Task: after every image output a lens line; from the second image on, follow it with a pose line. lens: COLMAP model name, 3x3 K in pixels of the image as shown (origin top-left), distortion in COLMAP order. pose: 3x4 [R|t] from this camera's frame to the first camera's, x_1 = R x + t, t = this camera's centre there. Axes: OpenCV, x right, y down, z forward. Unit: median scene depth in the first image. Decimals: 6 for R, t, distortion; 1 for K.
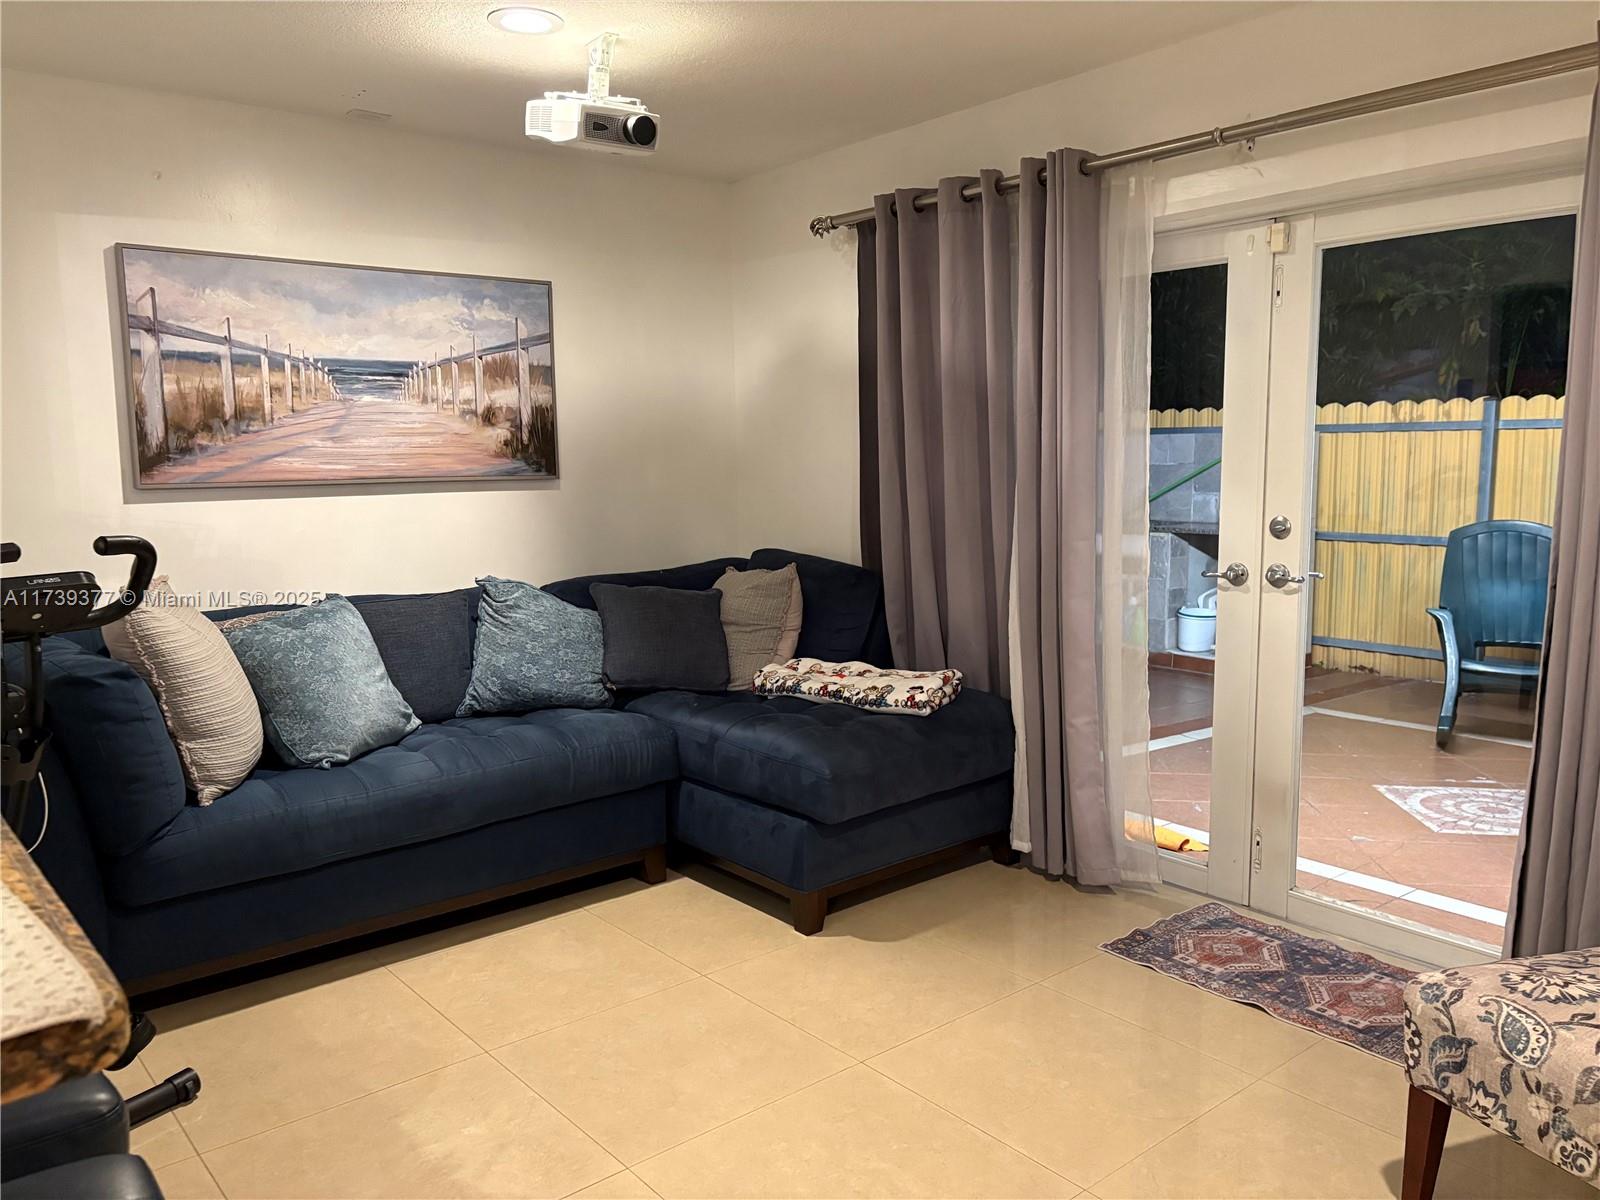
lens RADIAL K [[1181.7, 0, 800.0], [0, 1181.7, 600.0], [0, 0, 1]] dist [0.045456, -0.073618]
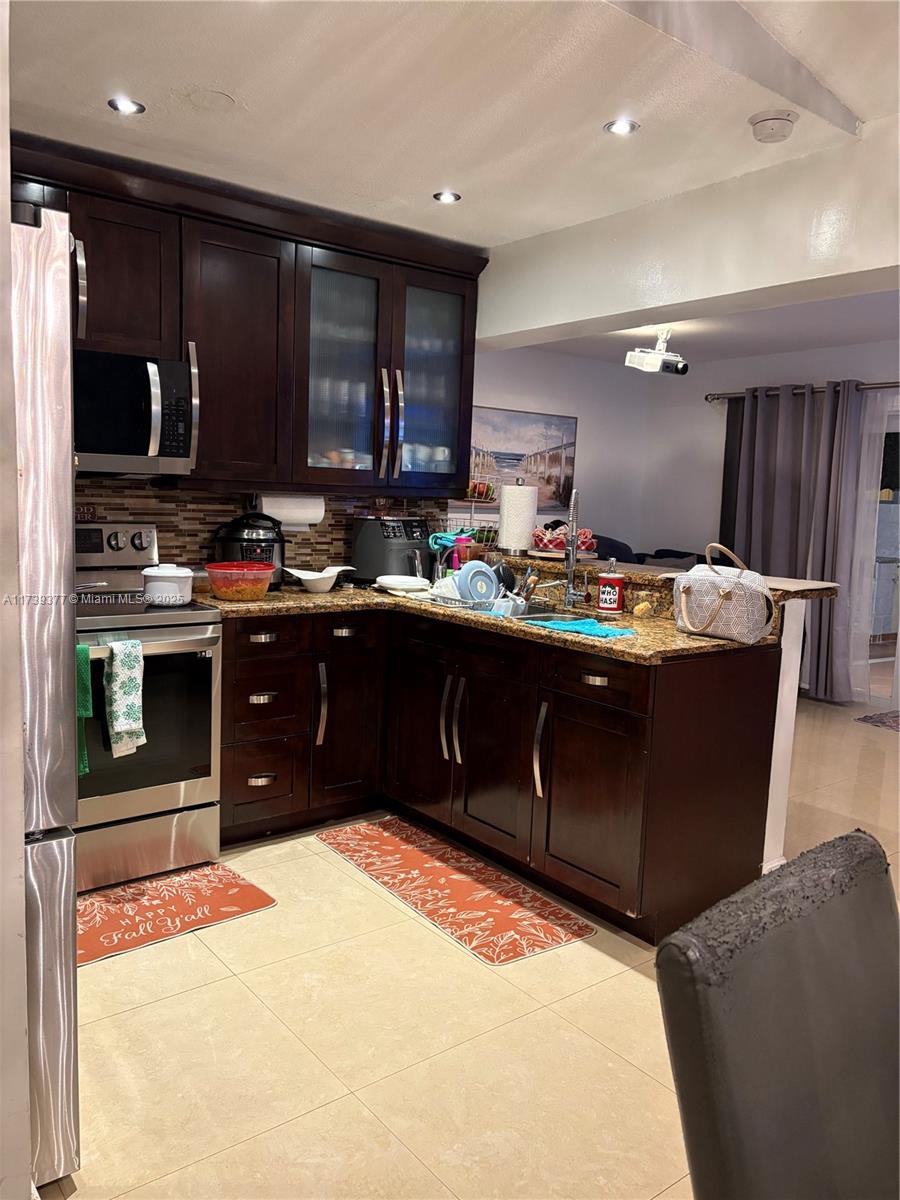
lens RADIAL K [[886.3, 0, 456.1], [0, 886.3, 606.1], [0, 0, 1]] dist [0.045456, -0.073618]
pose [[0.998720, 0.049506, -0.010331, -0.473876], [-0.049561, 0.998758, -0.005067, 0.103484], [0.010067, 0.005572, 0.999934, -0.702511]]
